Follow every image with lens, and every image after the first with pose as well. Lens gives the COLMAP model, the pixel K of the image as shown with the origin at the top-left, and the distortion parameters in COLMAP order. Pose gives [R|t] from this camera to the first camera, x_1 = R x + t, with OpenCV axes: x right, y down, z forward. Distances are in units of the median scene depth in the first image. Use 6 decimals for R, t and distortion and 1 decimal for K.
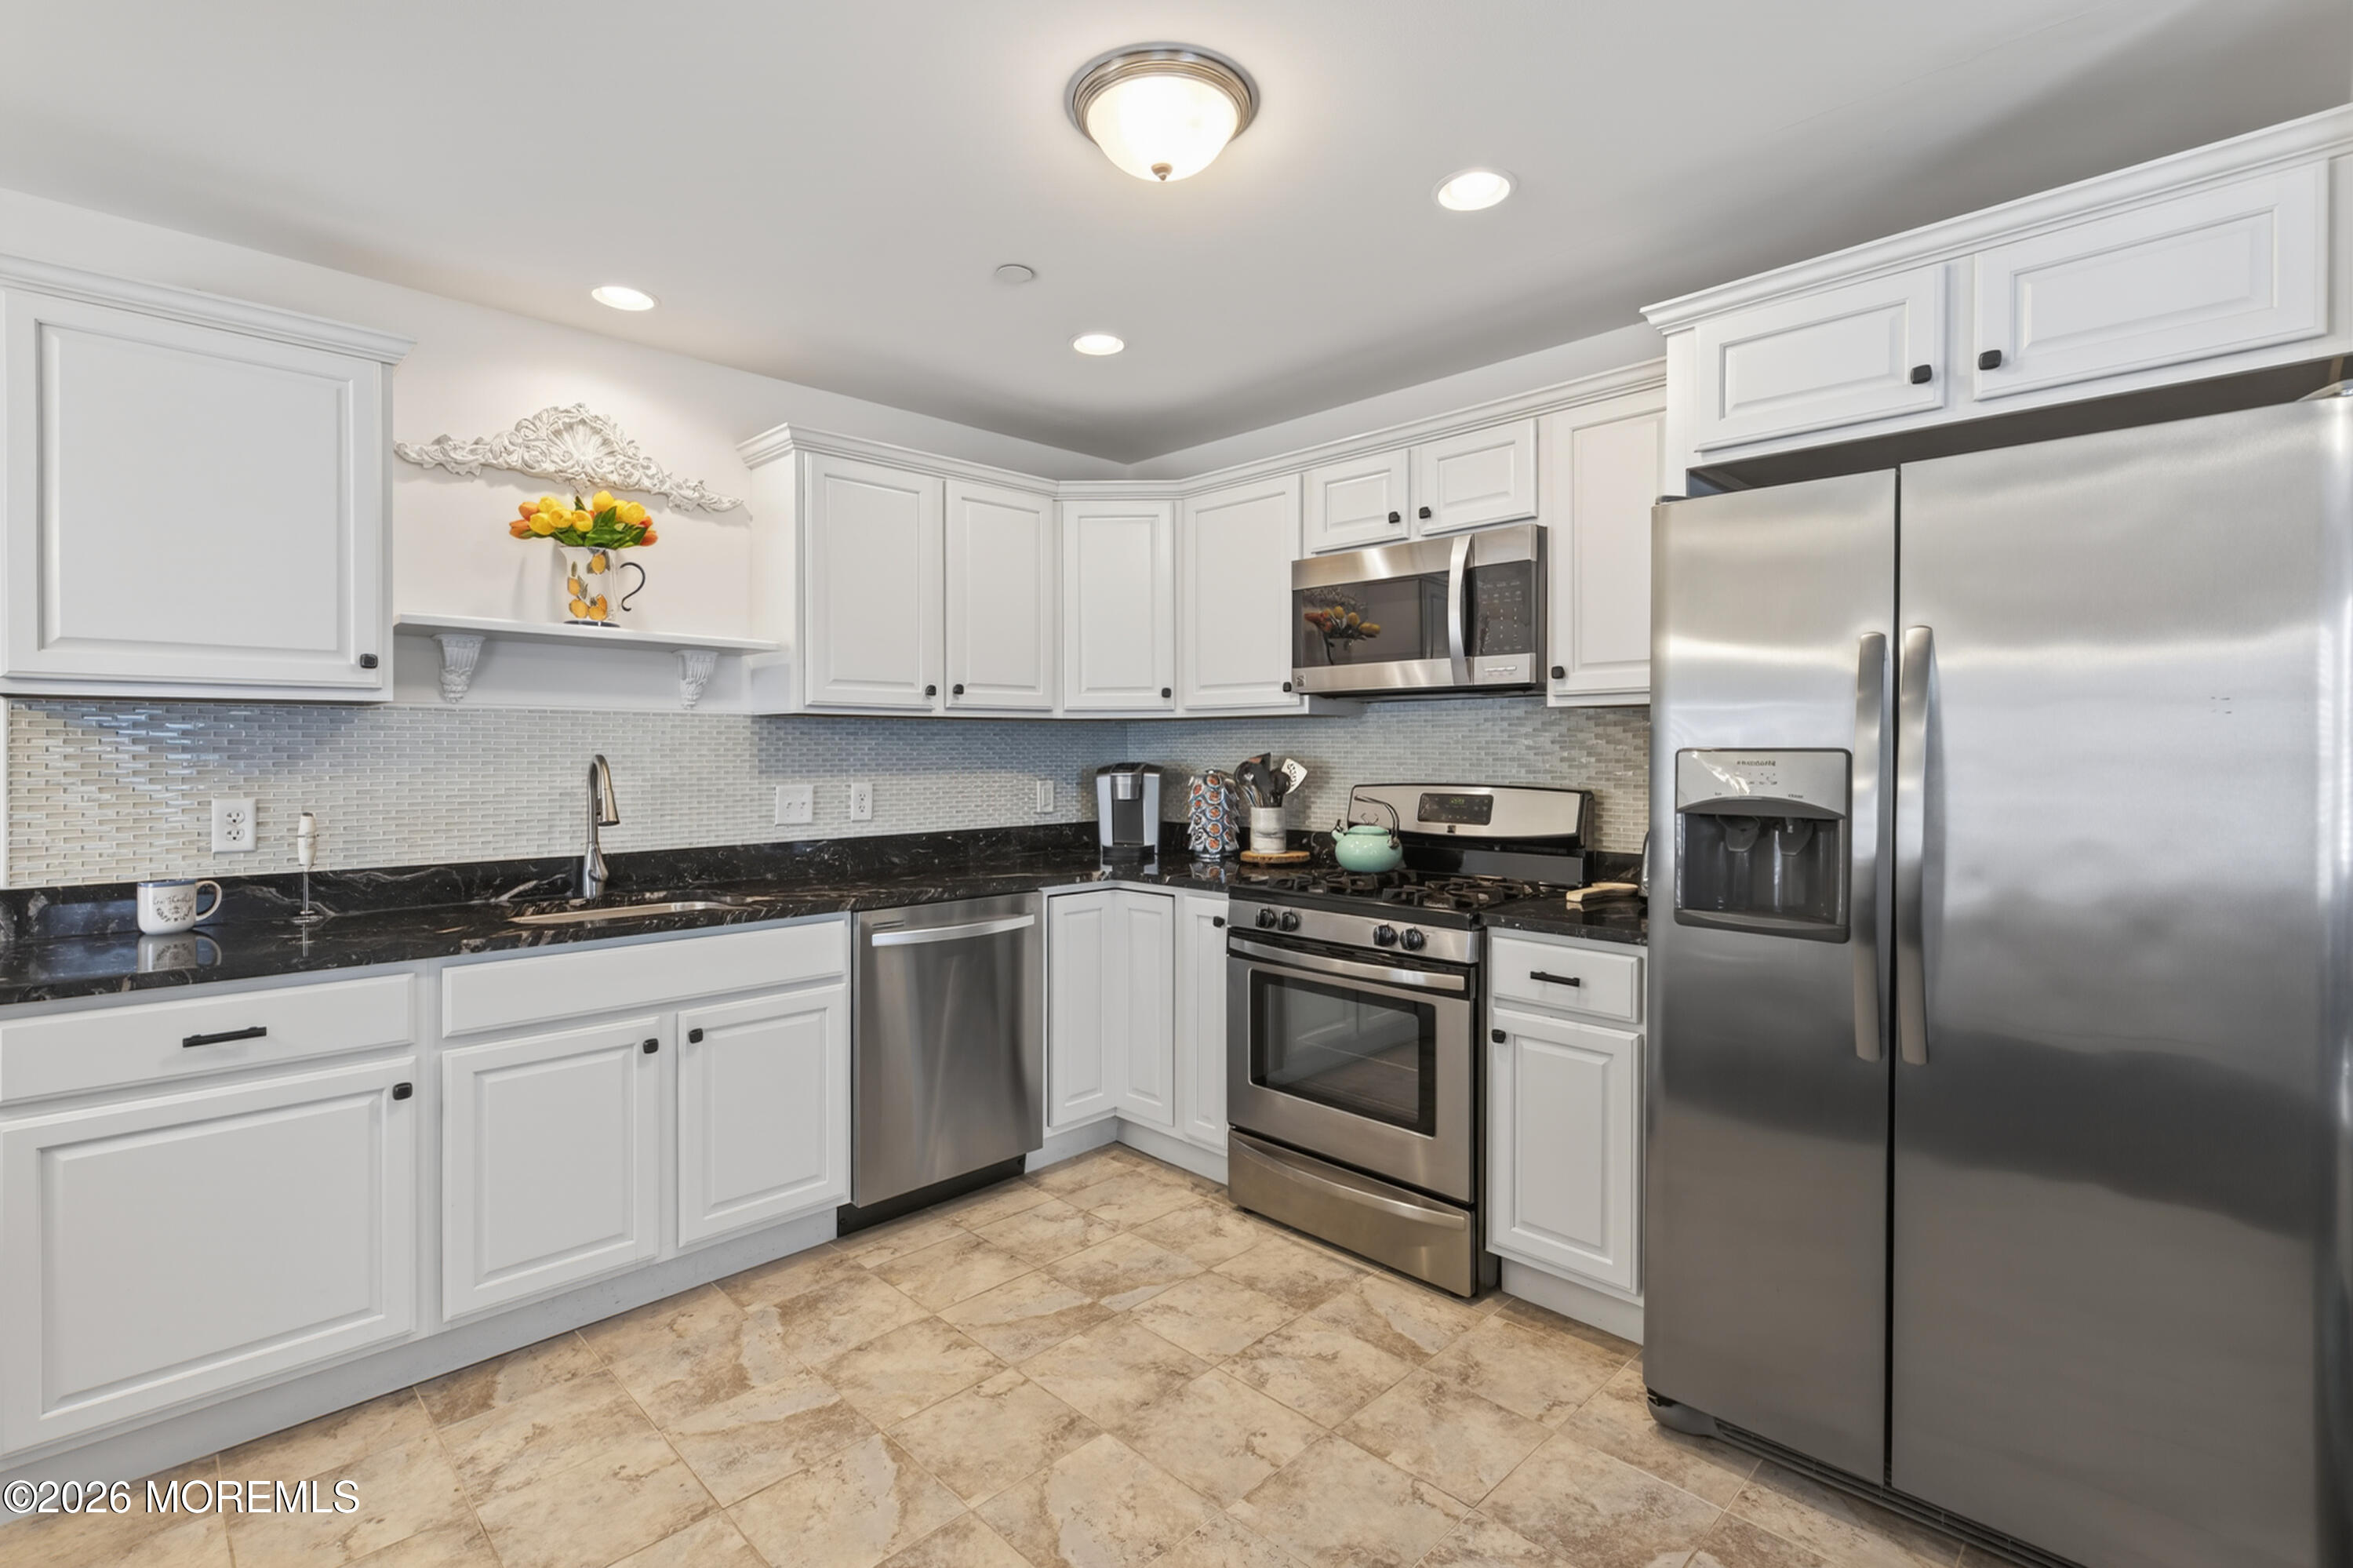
lens RADIAL K [[1084.9, 0, 1207.1], [0, 1084.9, 749.0], [0, 0, 1]] dist [0.006065, 0.000556]
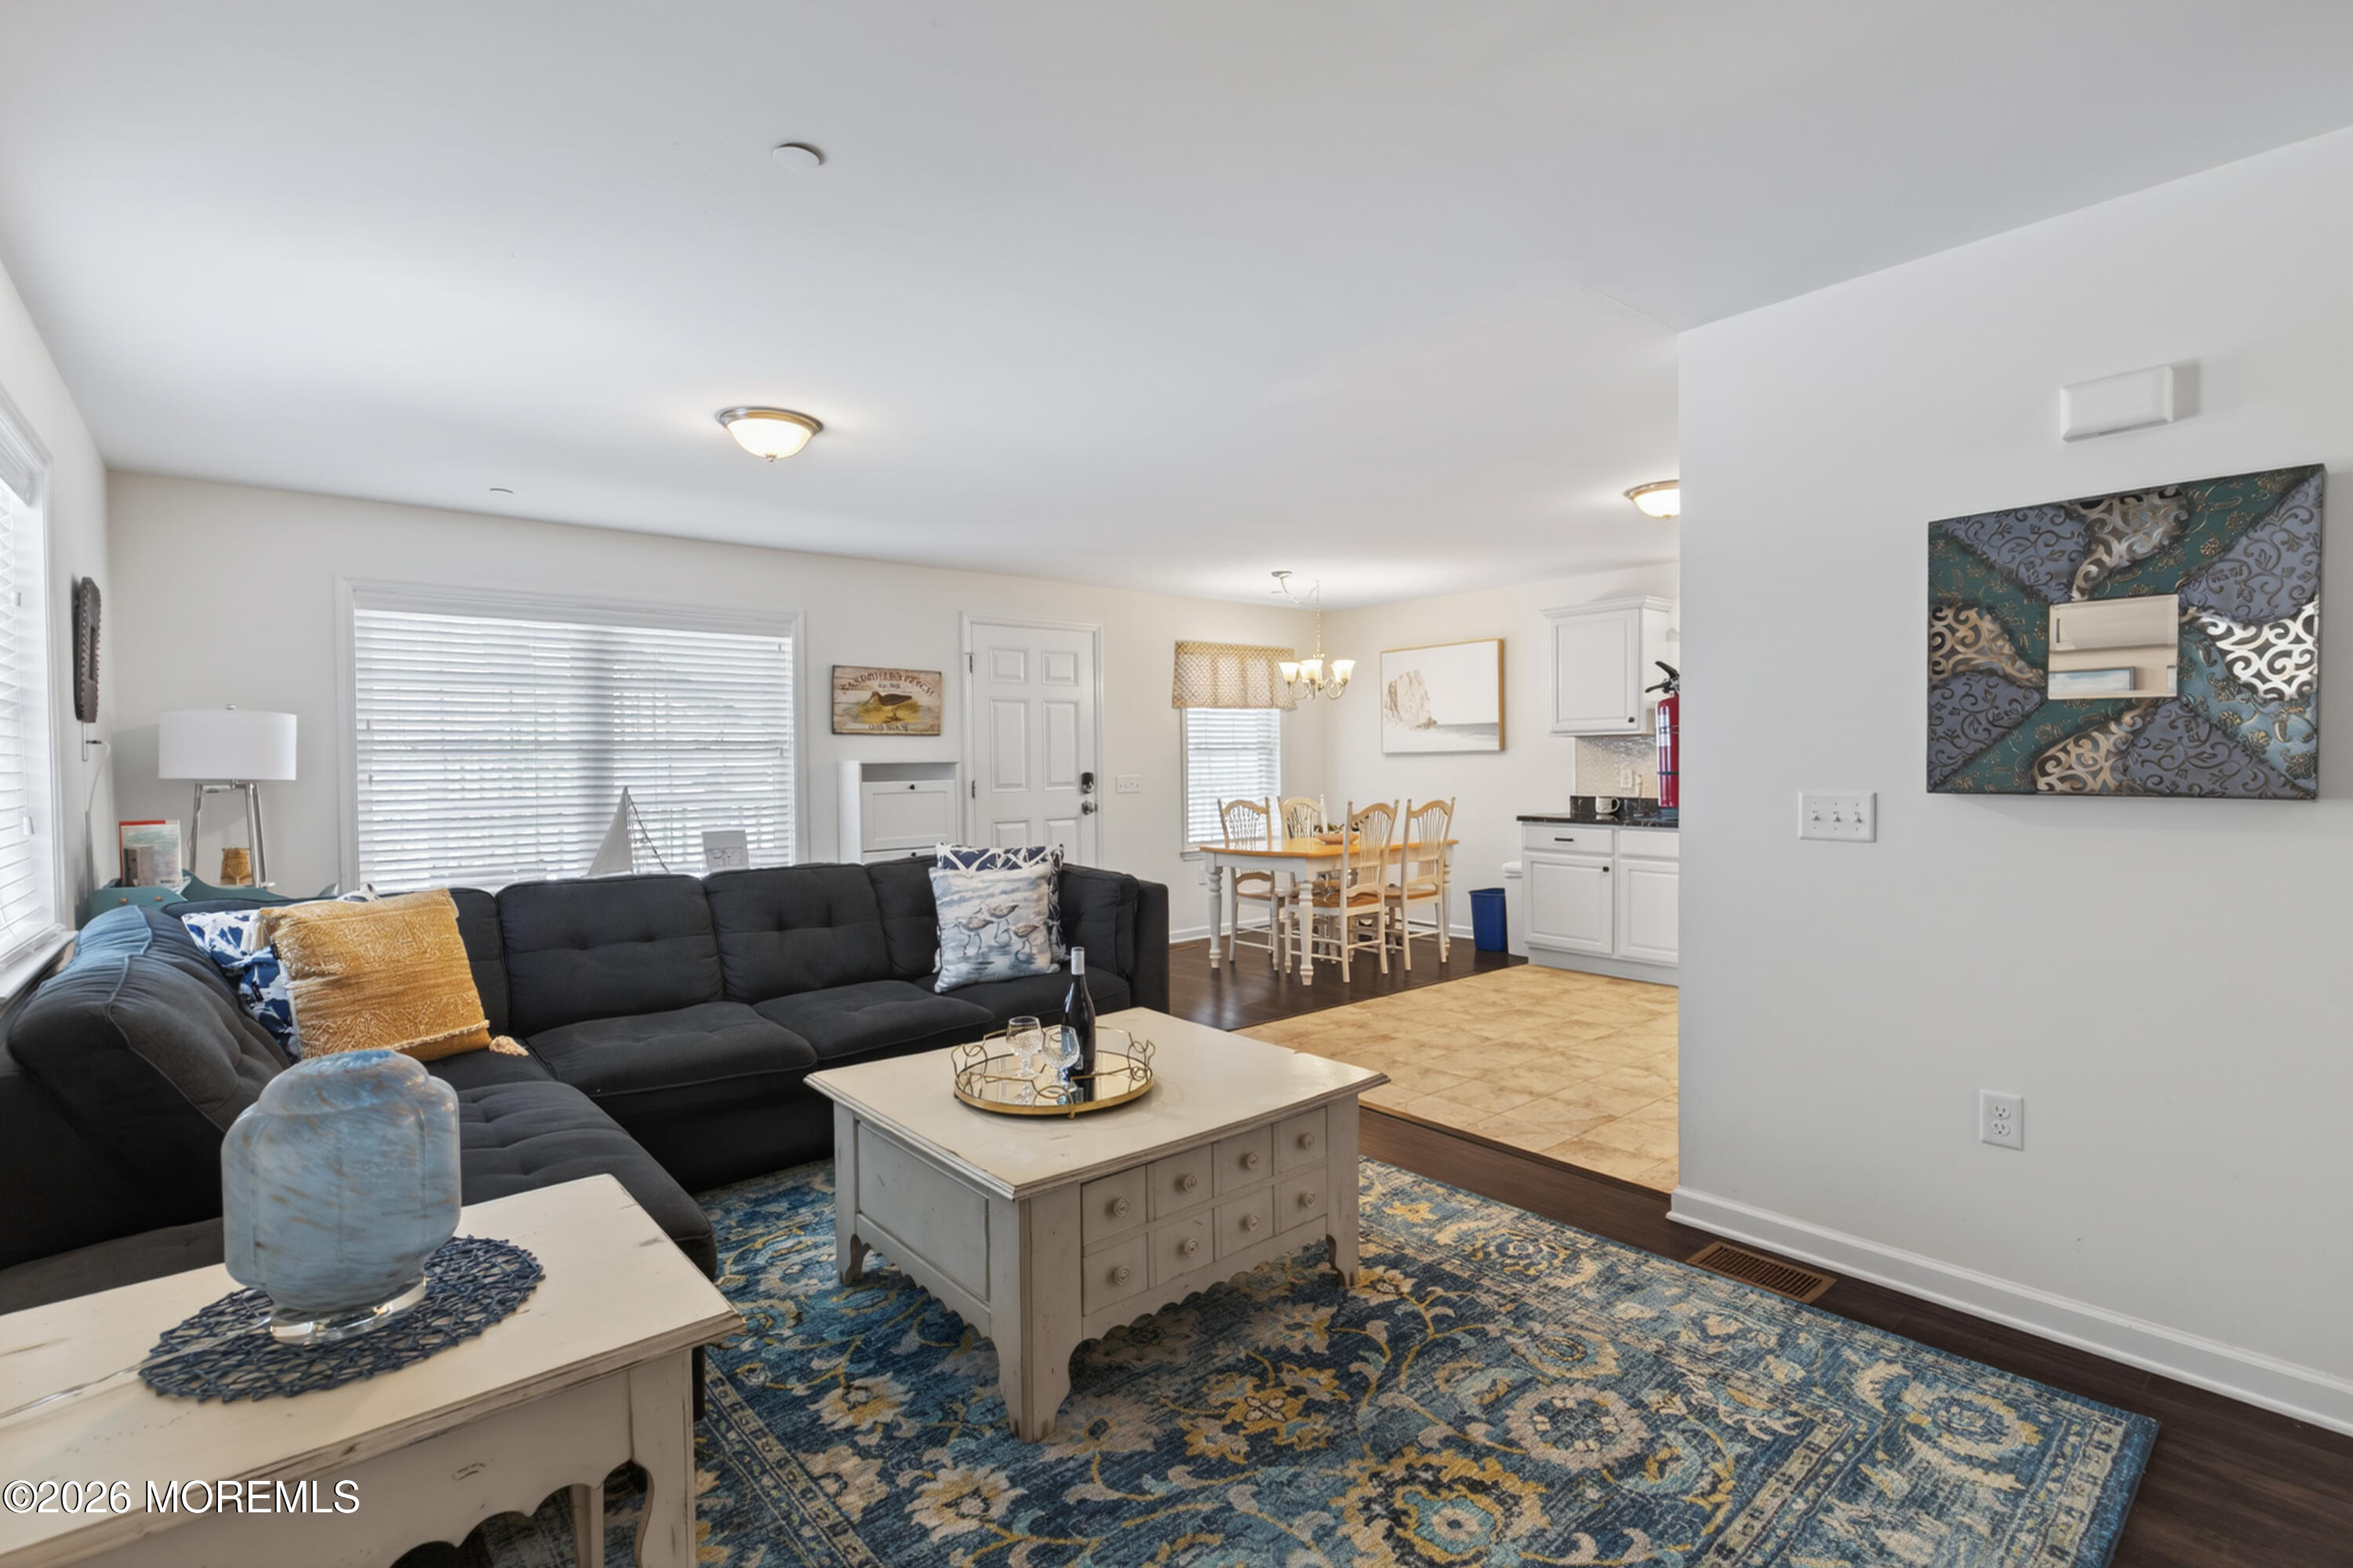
lens RADIAL K [[1084.9, 0, 1181.8], [0, 1084.9, 780.3], [0, 0, 1]] dist [0.006065, 0.000556]
pose [[-0.083593, 0.021399, -0.996270, 2.688212], [0.019054, 0.999621, 0.019872, -0.008852], [0.996318, -0.017321, -0.083969, 0.123744]]
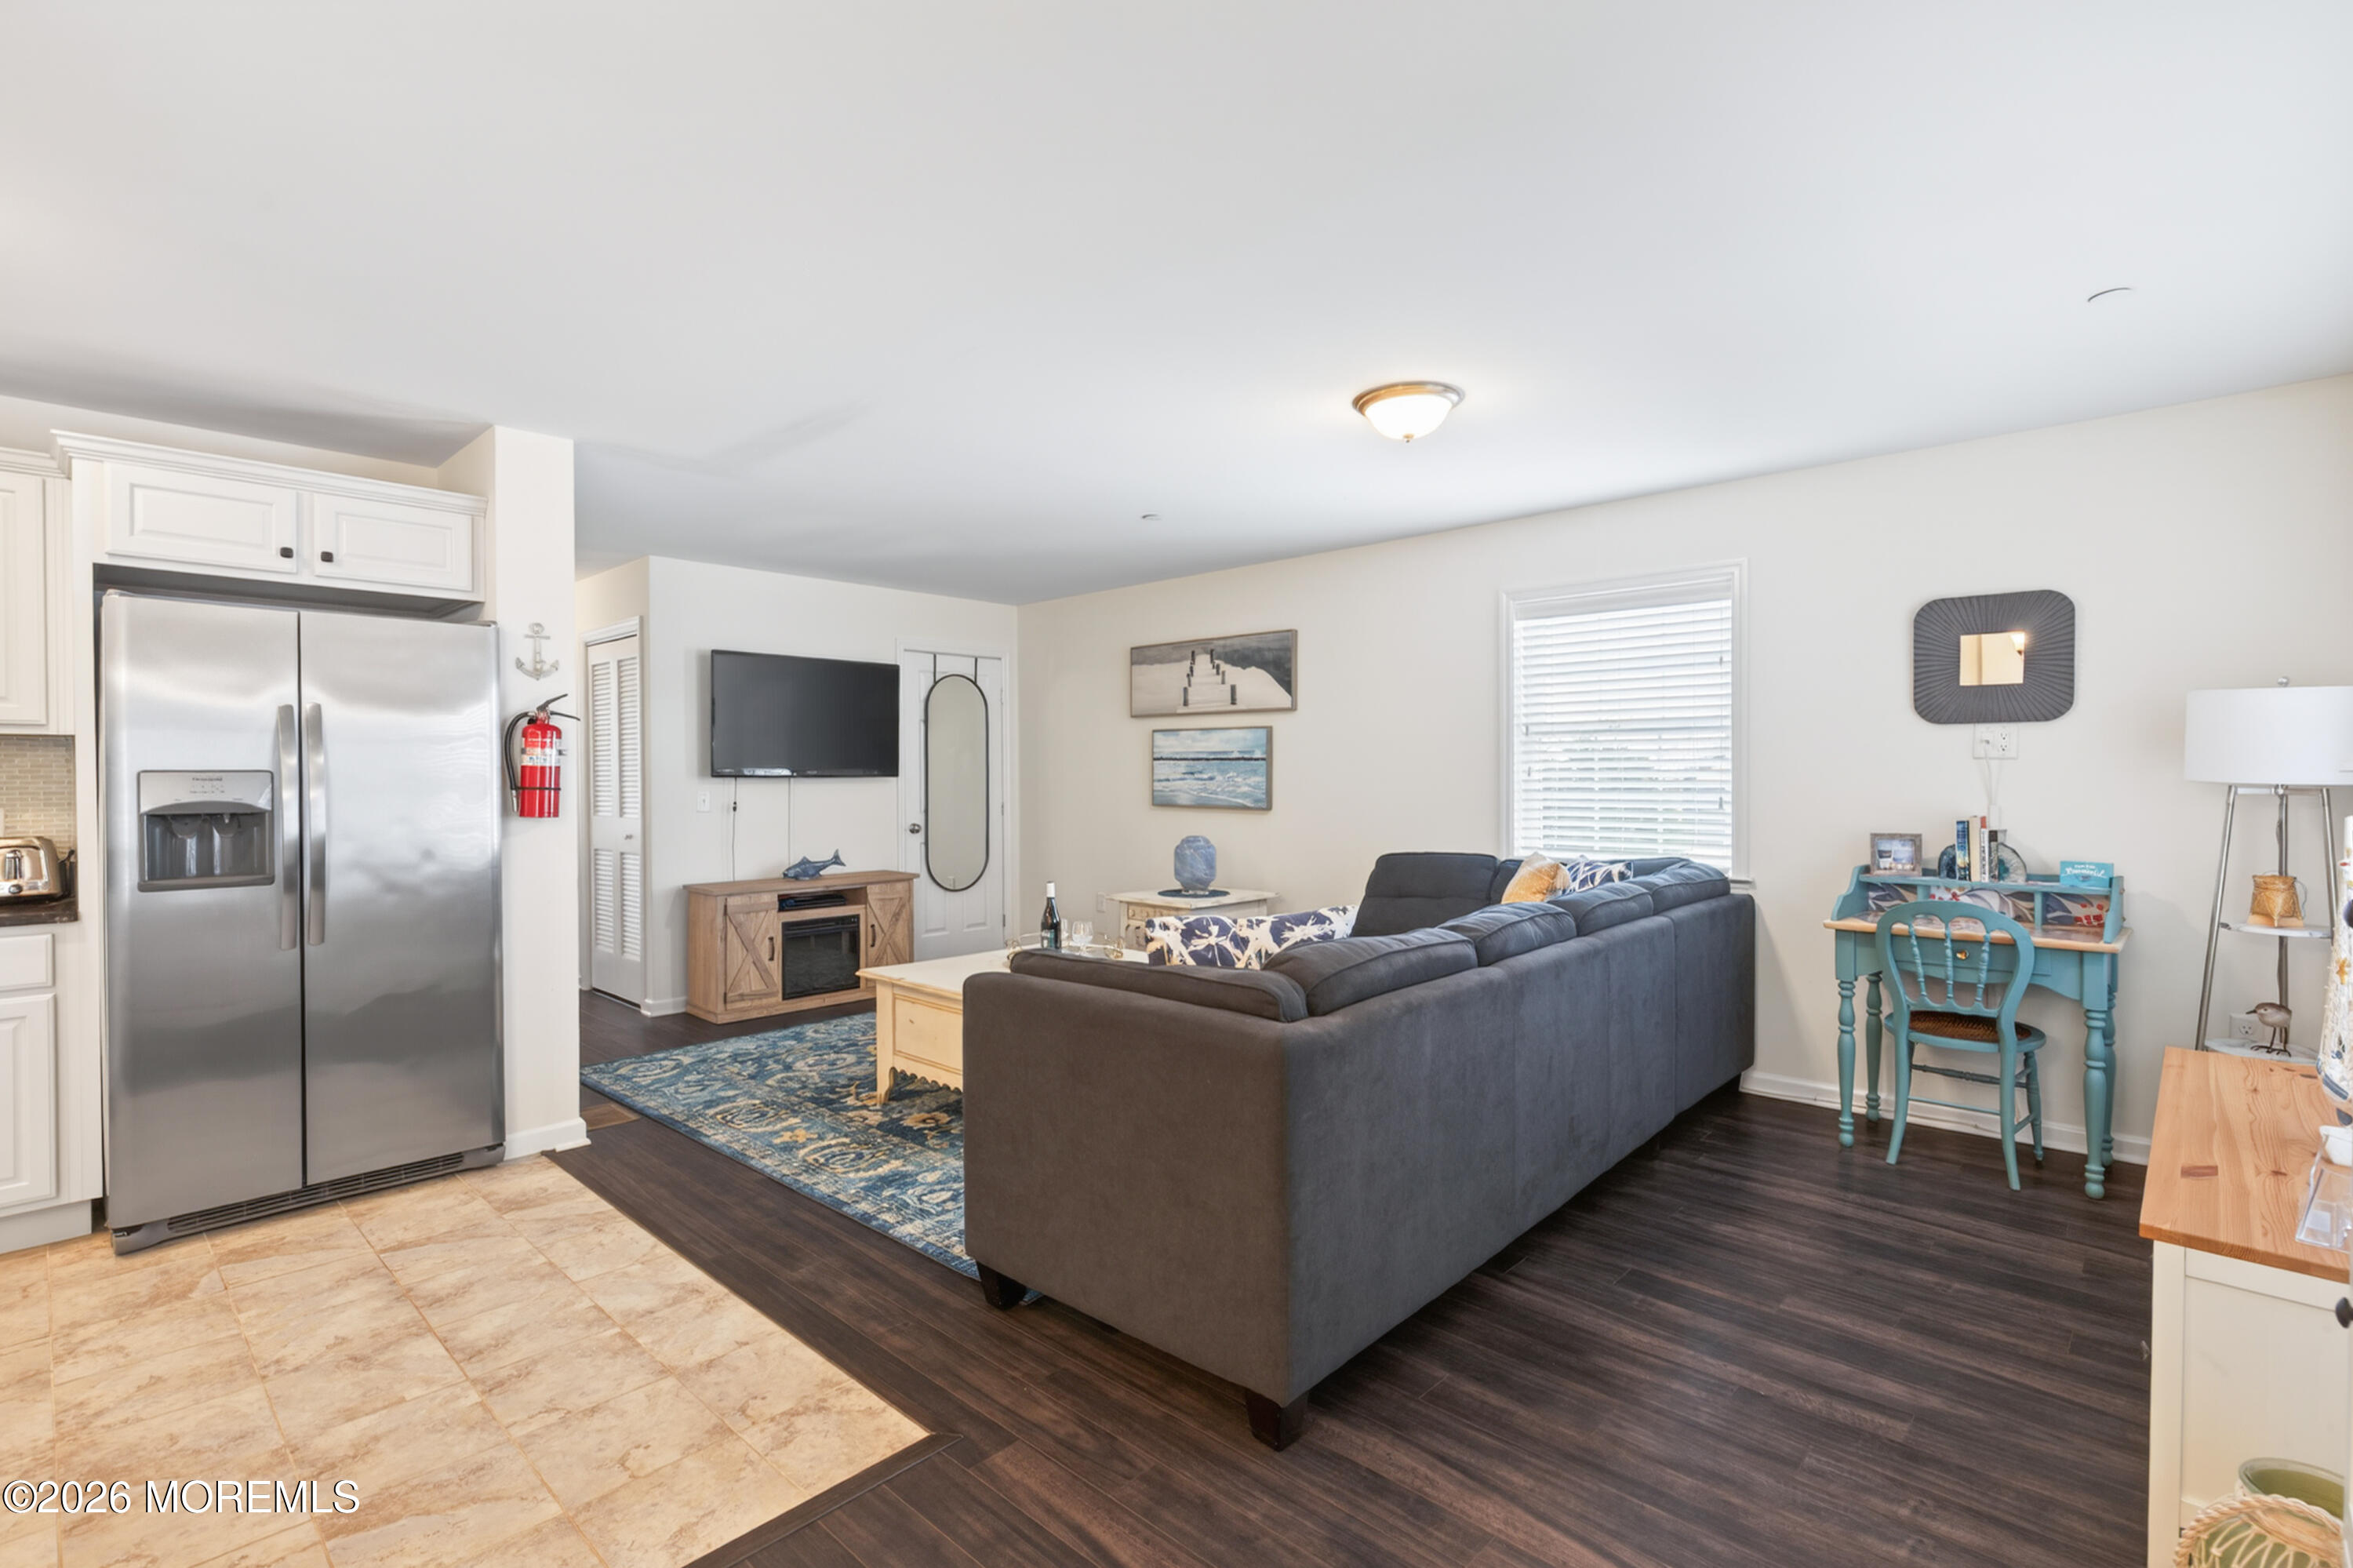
lens RADIAL K [[1084.9, 0, 1170.8], [0, 1084.9, 779.6], [0, 0, 1]] dist [0.006065, 0.000556]
pose [[-0.019803, -0.004496, 0.999794, -1.103243], [0.008400, 0.999954, 0.004663, 0.015992], [-0.999769, 0.008491, -0.019764, -0.354926]]
